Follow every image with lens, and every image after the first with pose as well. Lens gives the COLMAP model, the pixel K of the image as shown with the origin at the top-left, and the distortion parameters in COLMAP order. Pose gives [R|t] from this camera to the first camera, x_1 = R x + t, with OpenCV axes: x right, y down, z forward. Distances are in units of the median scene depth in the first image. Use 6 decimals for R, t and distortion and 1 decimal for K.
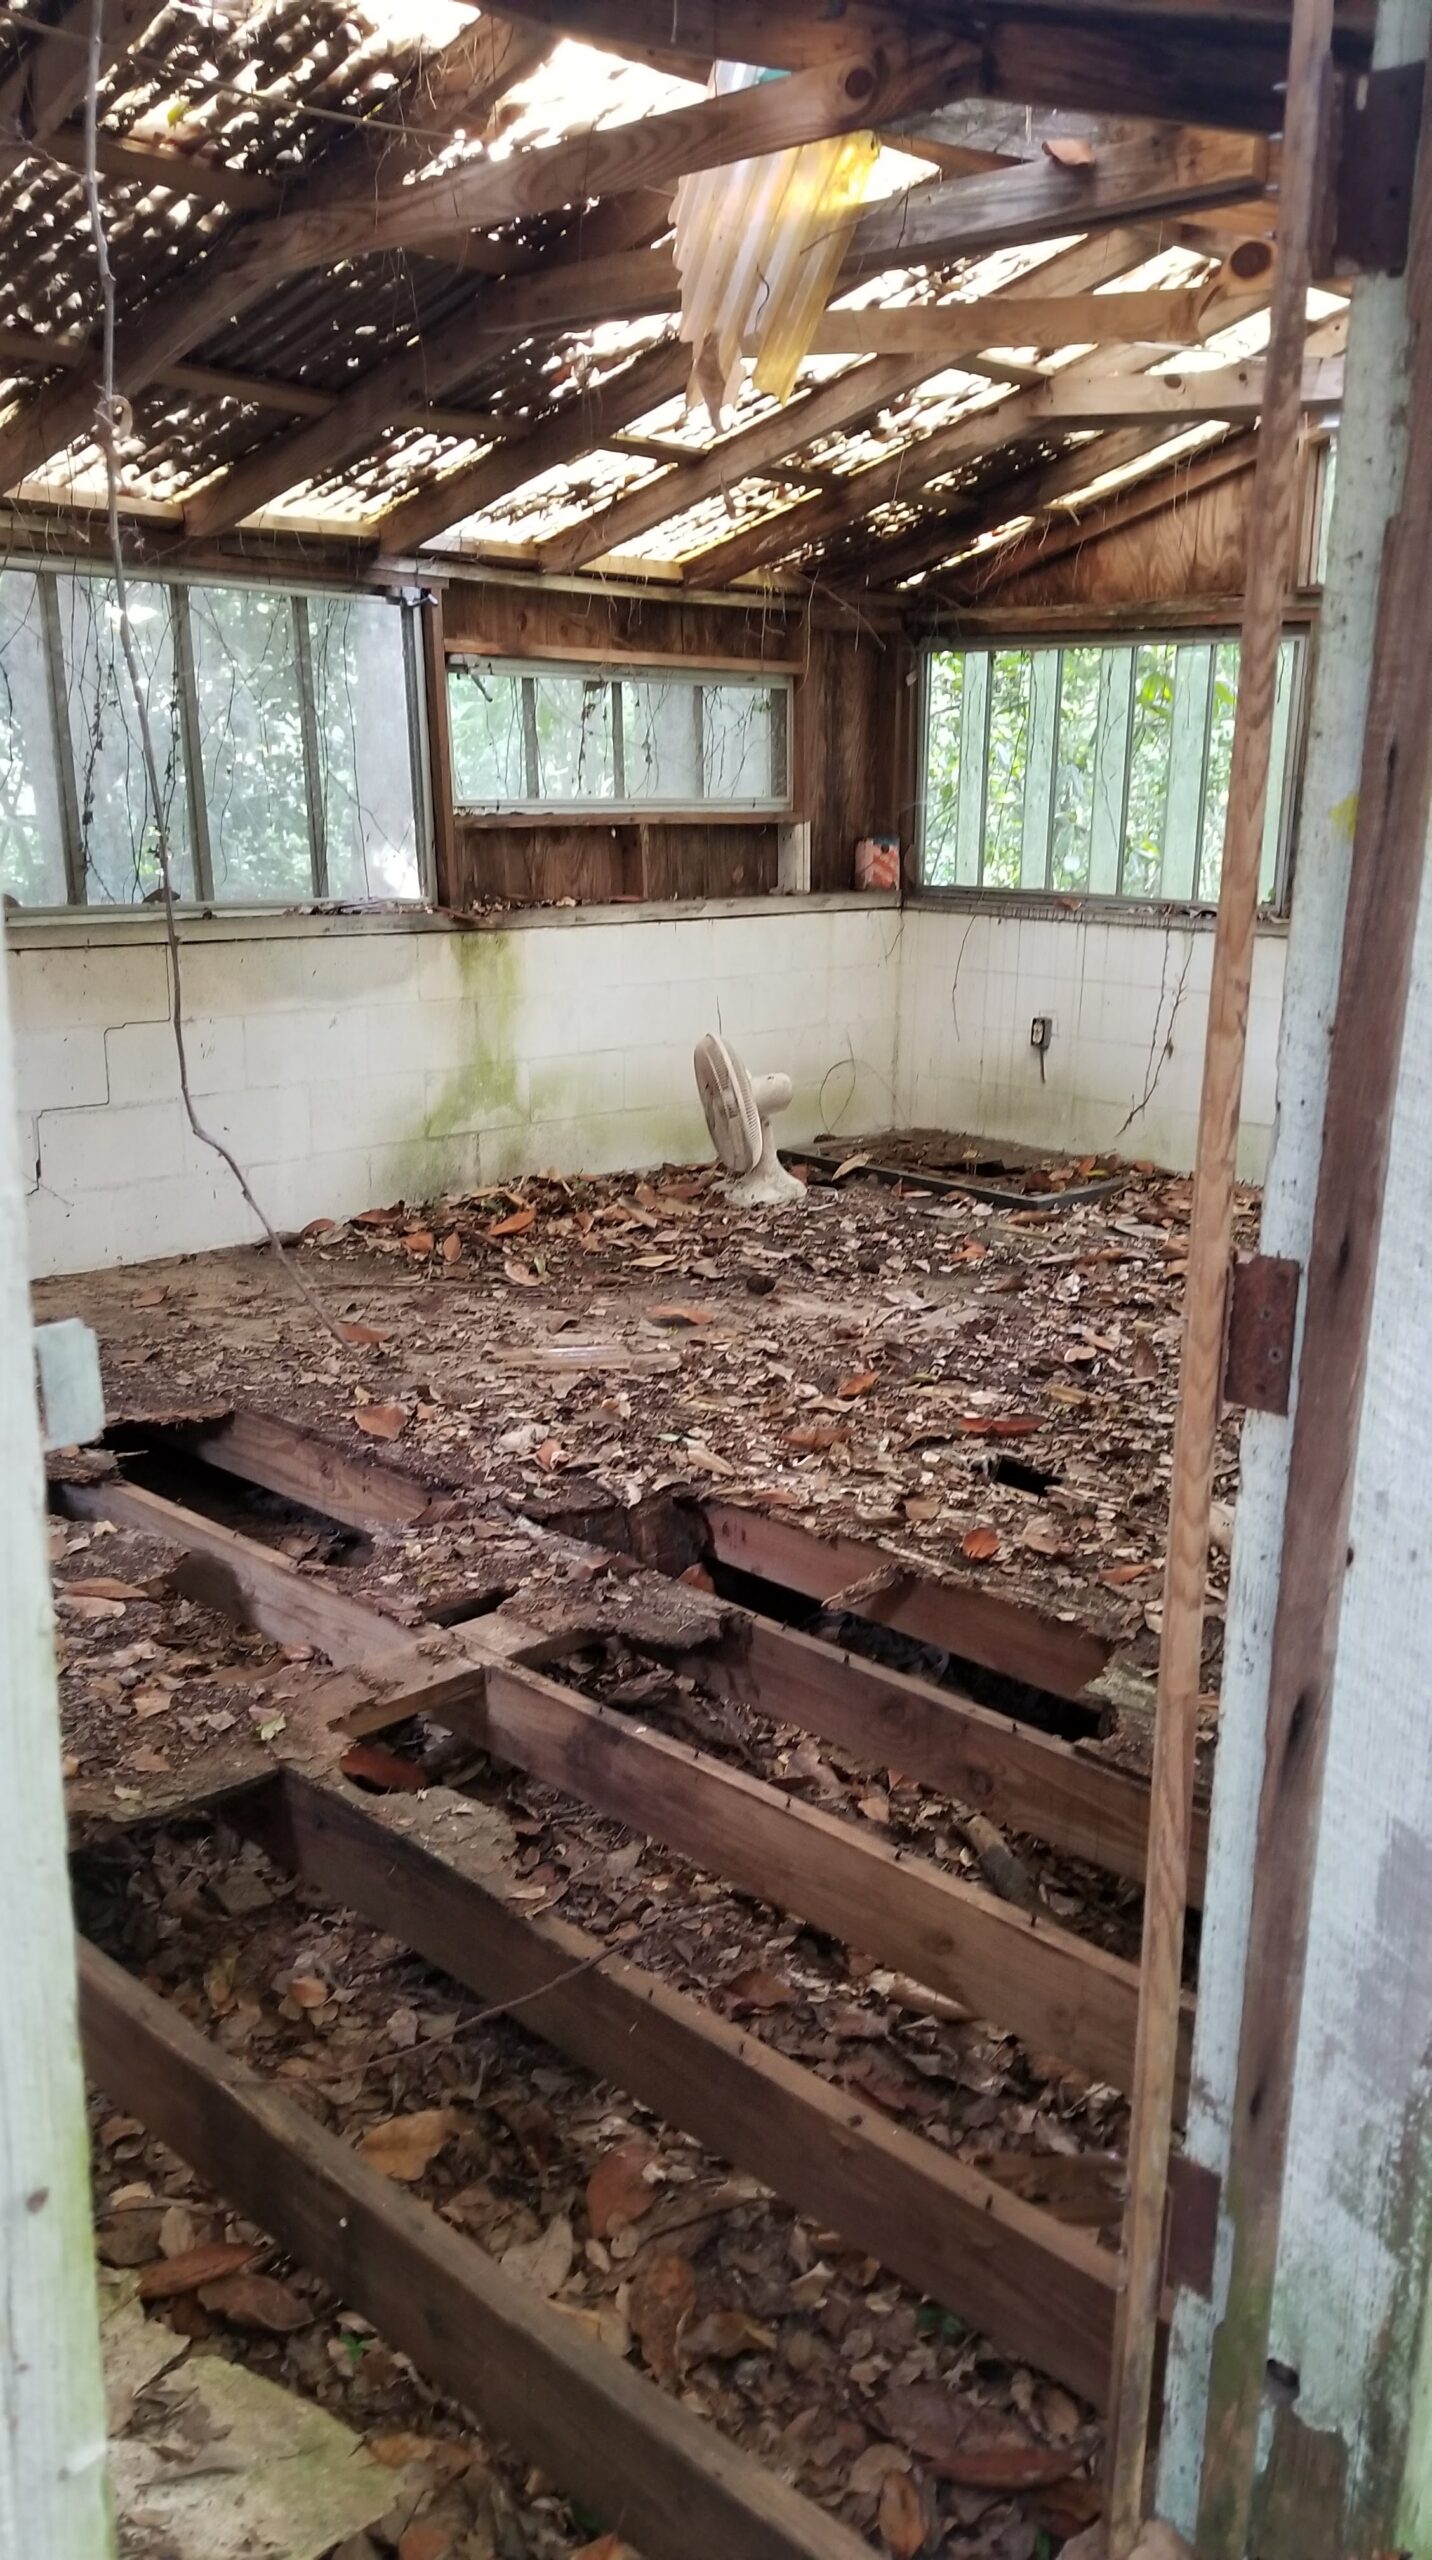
lens RADIAL K [[1998.1, 0, 716.0], [0, 1998.1, 1280.0], [0, 0, 1]] dist [0.099237, -0.194775]
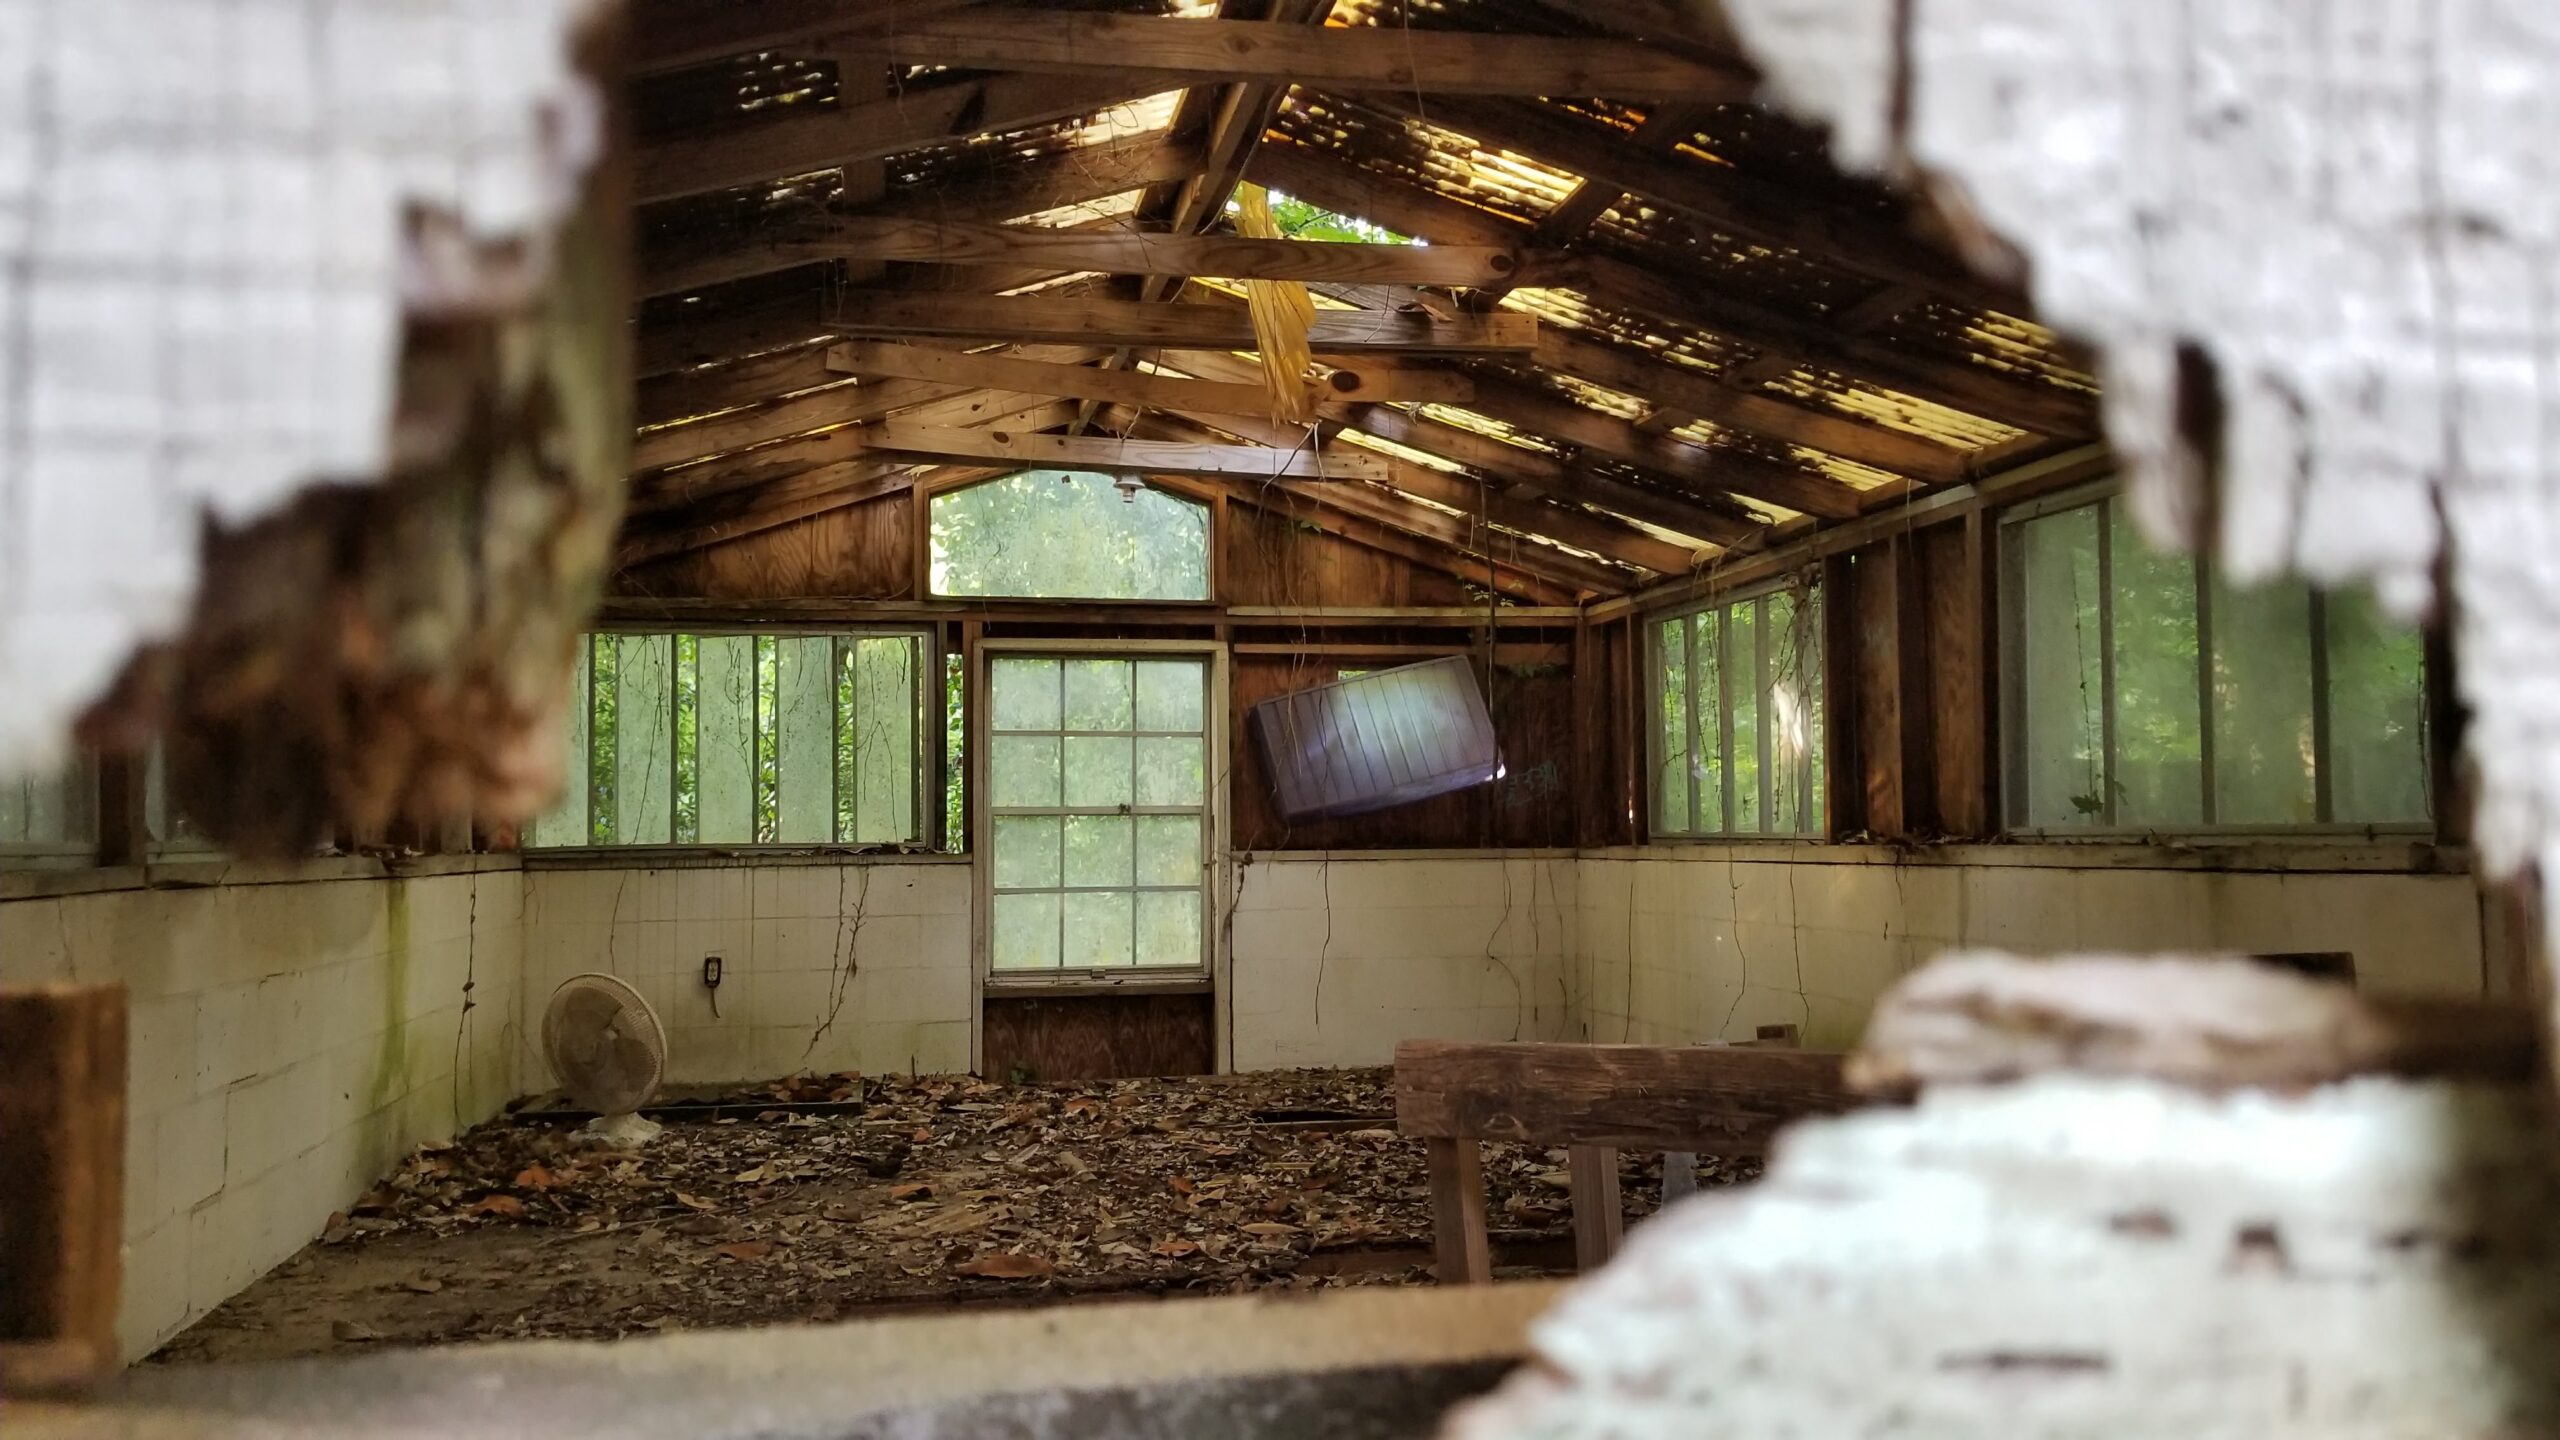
lens RADIAL K [[1998.1, 0, 1298.7], [0, 1998.1, 667.9], [0, 0, 1]] dist [0.099237, -0.194775]
pose [[0.572646, 0.042851, 0.818682, -0.573767], [0.225300, 0.951955, -0.207418, 0.016135], [-0.788236, 0.303226, 0.535479, 0.139300]]
